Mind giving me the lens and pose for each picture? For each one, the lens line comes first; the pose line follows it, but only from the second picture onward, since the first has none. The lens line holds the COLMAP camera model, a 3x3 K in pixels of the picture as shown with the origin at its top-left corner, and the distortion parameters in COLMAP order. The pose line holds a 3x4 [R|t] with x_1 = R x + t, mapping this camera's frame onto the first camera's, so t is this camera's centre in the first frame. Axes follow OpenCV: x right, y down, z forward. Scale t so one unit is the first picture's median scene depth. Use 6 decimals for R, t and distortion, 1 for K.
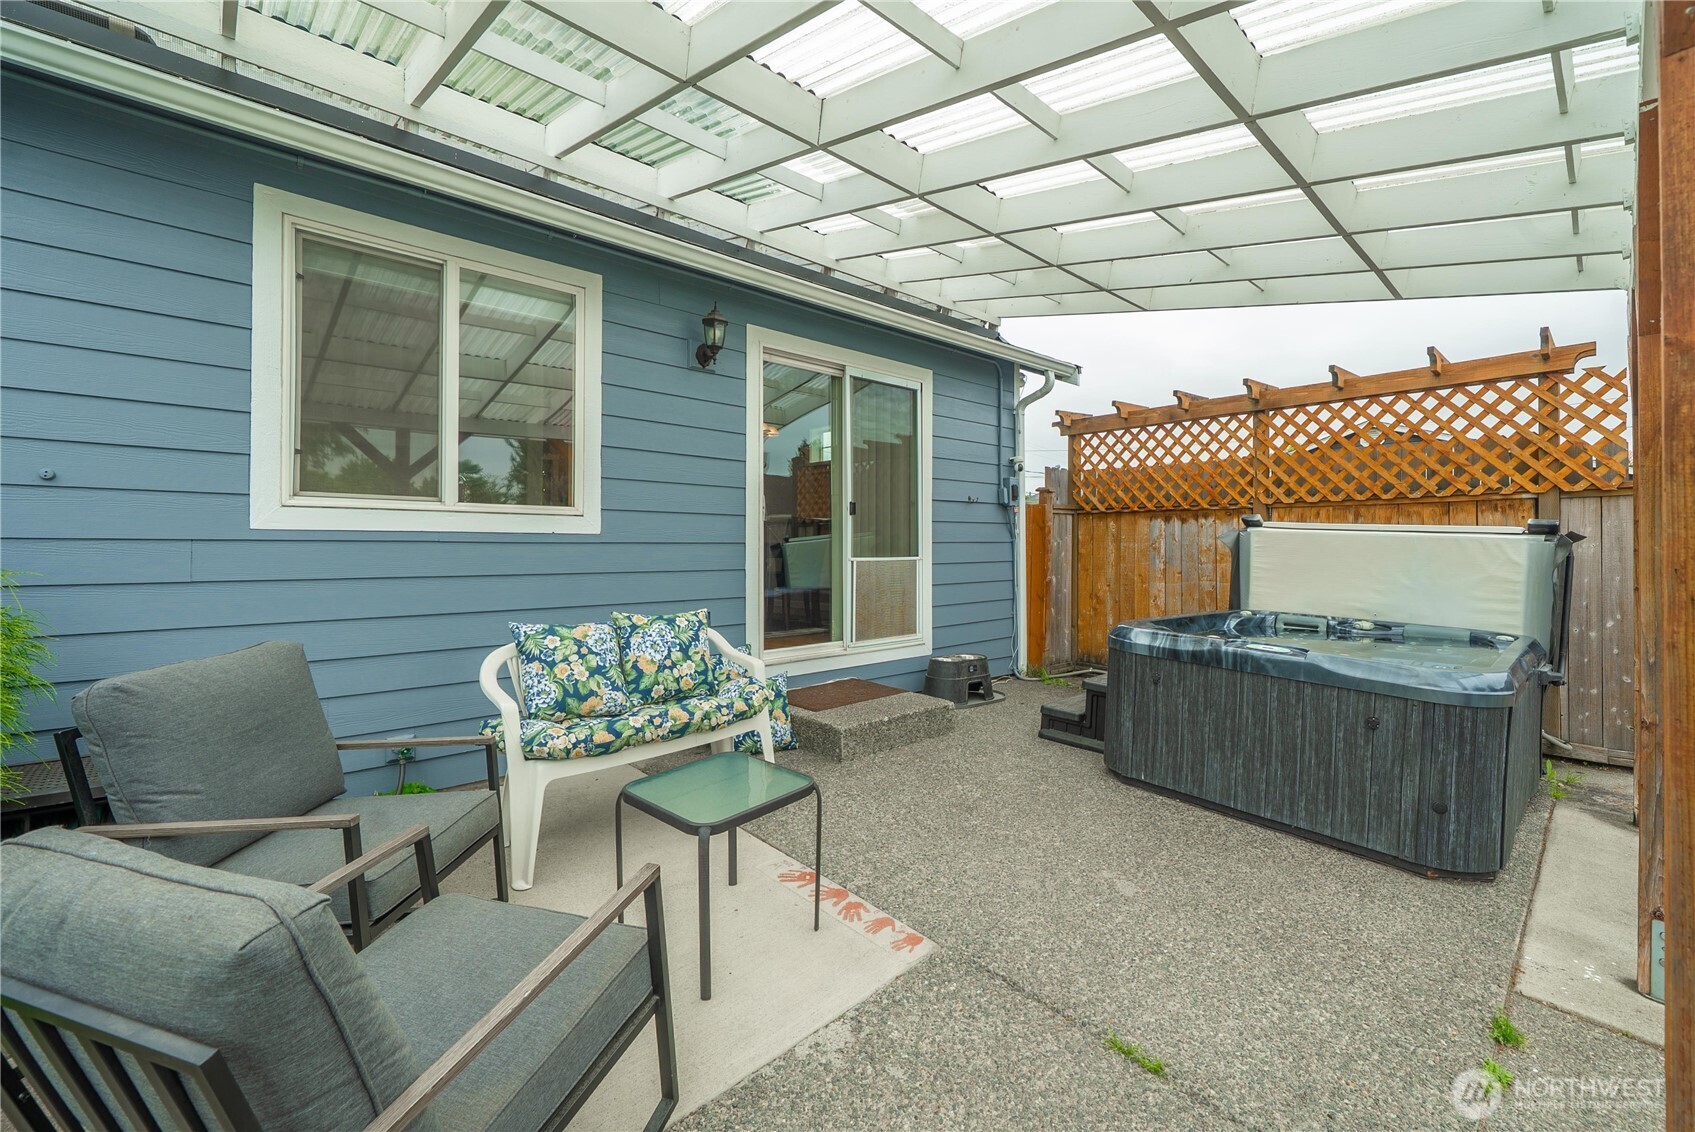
lens RADIAL K [[714.2, 0, 852.0], [0, 714.2, 548.0], [0, 0, 1]] dist [-0.000443, -0.000020]
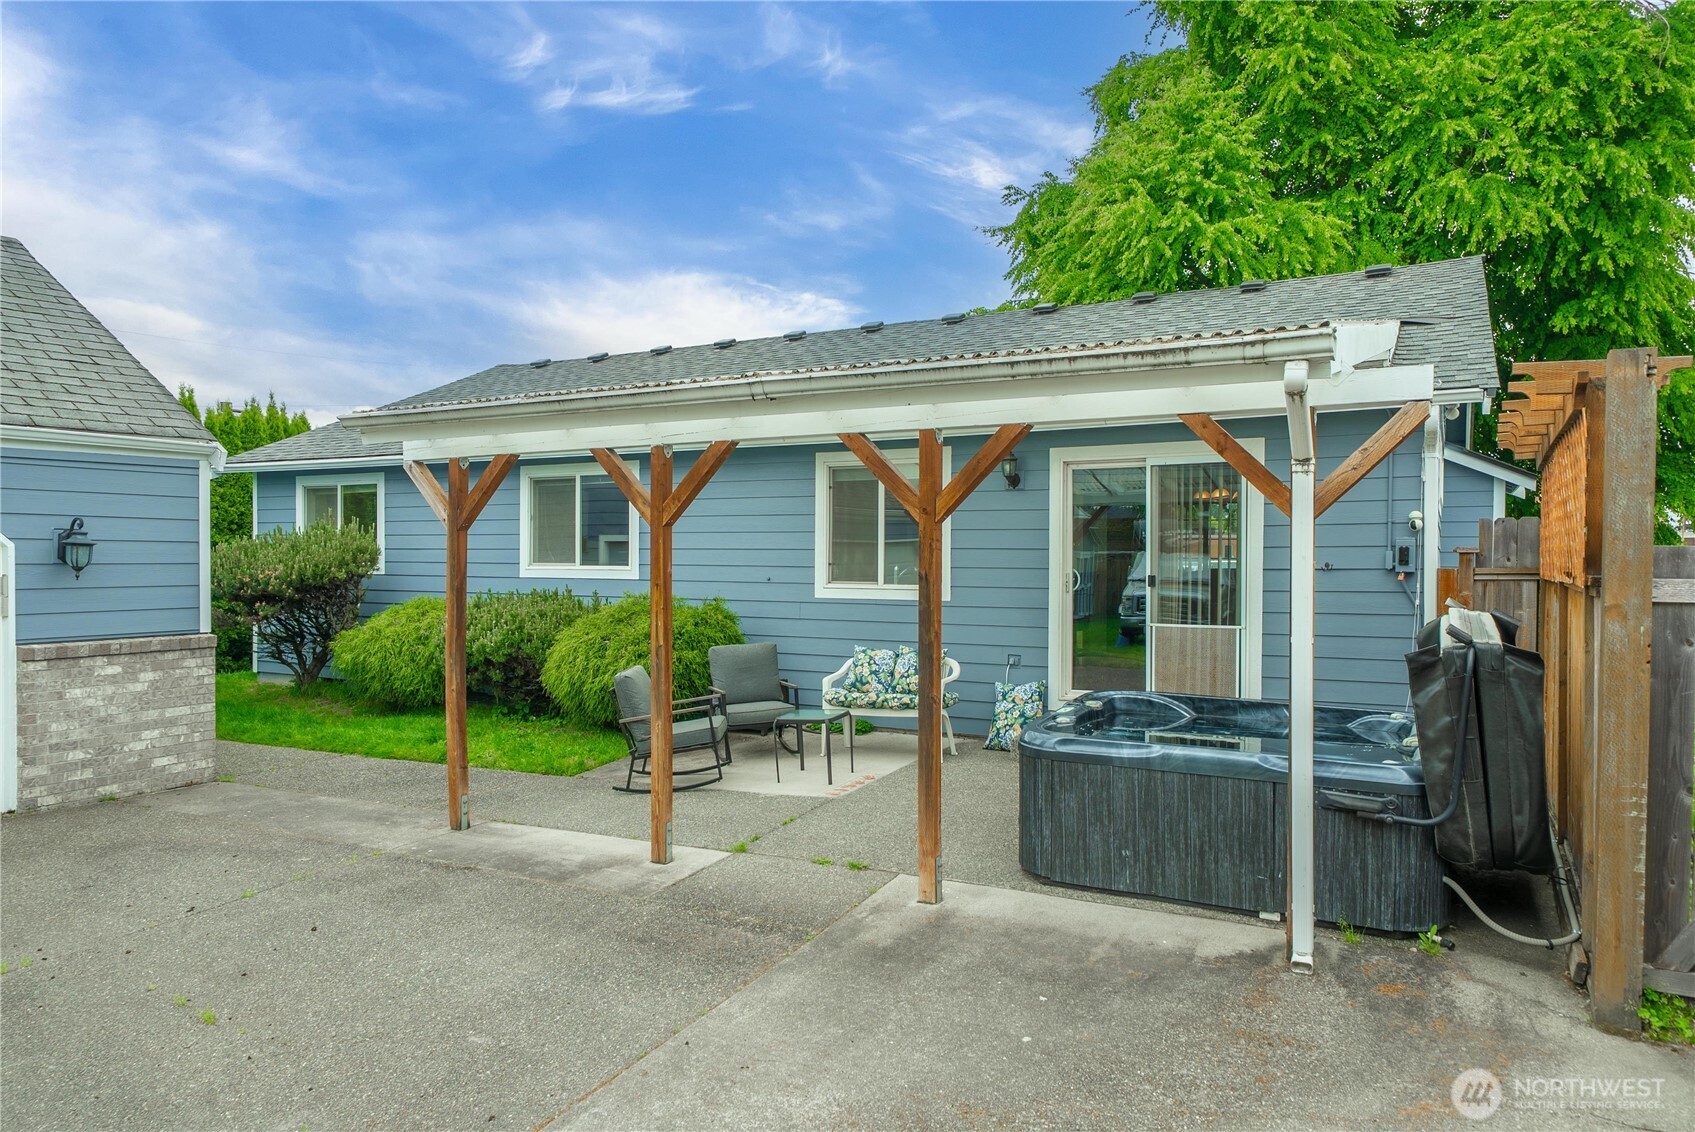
lens RADIAL K [[1083.4, 0, 847.5], [0, 1083.4, 566.0], [0, 0, 1]] dist [0.001960, 0.000831]
pose [[0.301249, 0.008974, -0.953503, 1.335054], [-0.000672, 0.999957, 0.009199, -0.083295], [0.953545, -0.002131, 0.301243, -0.000761]]
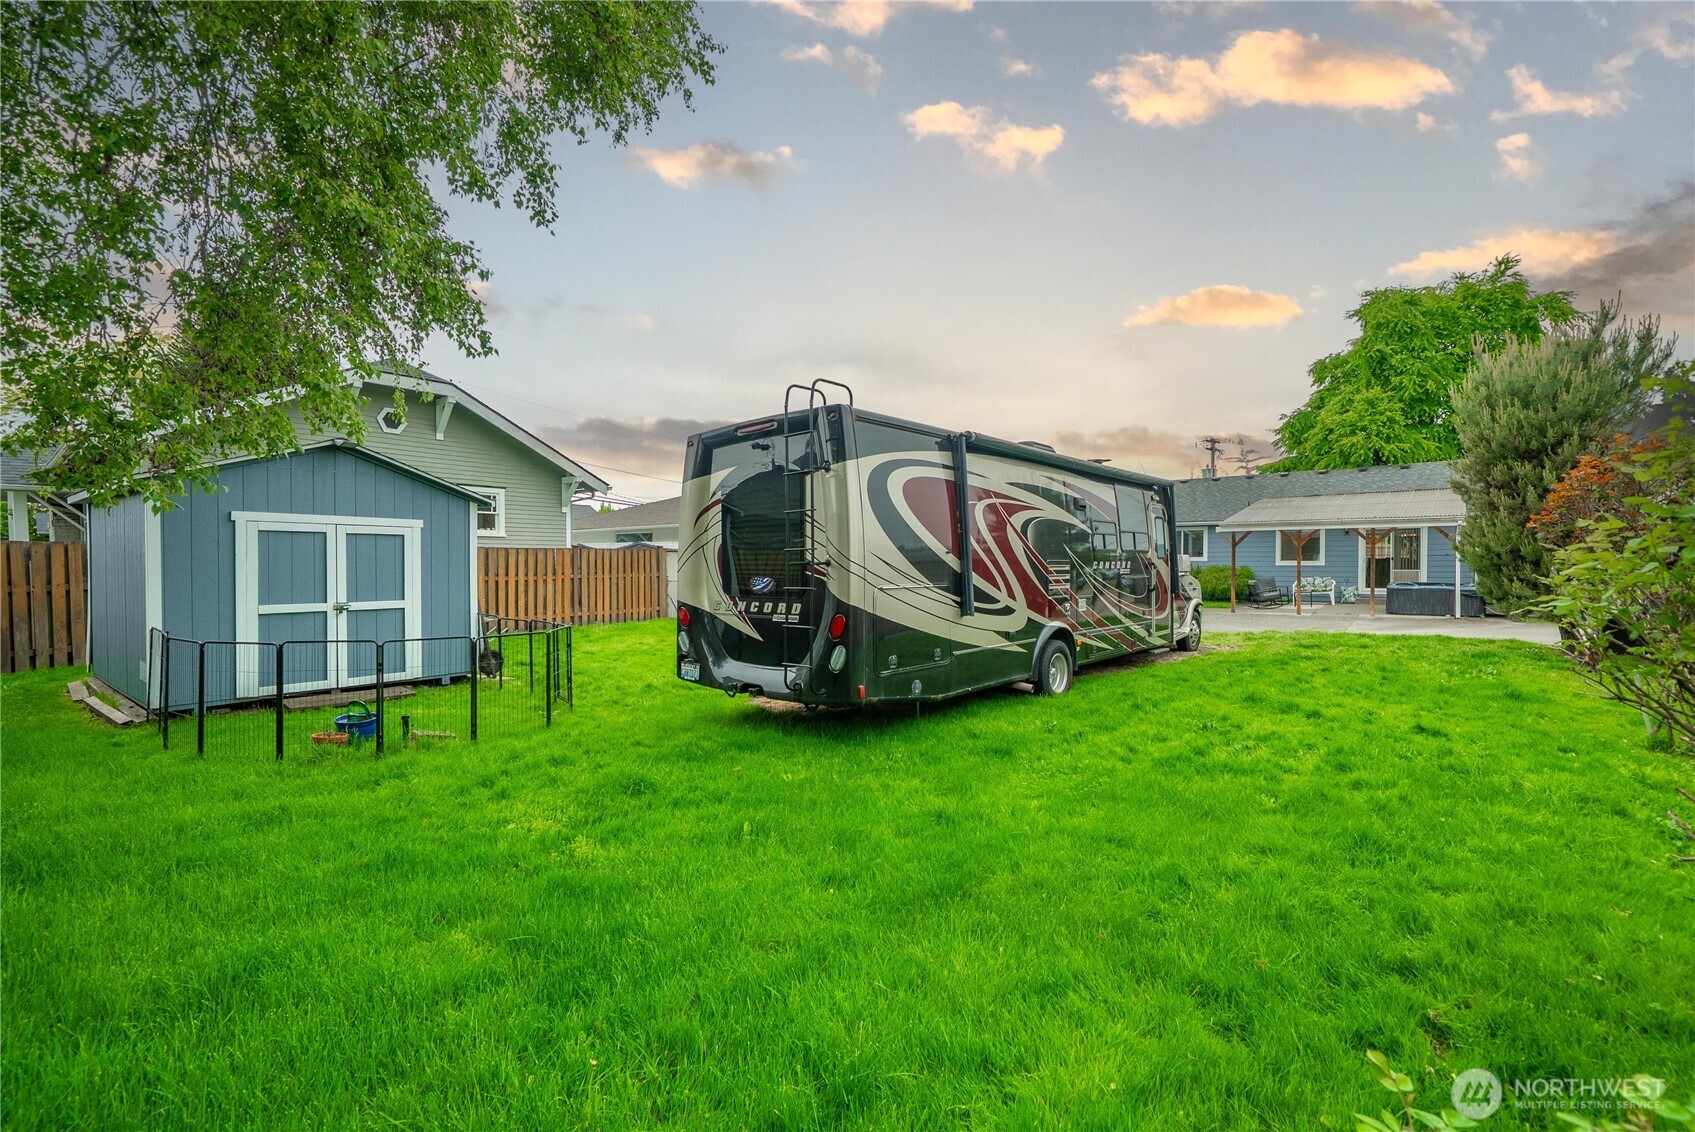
lens RADIAL K [[718.9, 0, 847.5], [0, 718.9, 566.0], [0, 0, 1]] dist [-0.000187, 0.000103]
pose [[0.108551, 0.004205, -0.994082, 3.600810], [0.002530, 0.999987, 0.004506, -0.034414], [0.994088, -0.003004, 0.108539, -2.533066]]
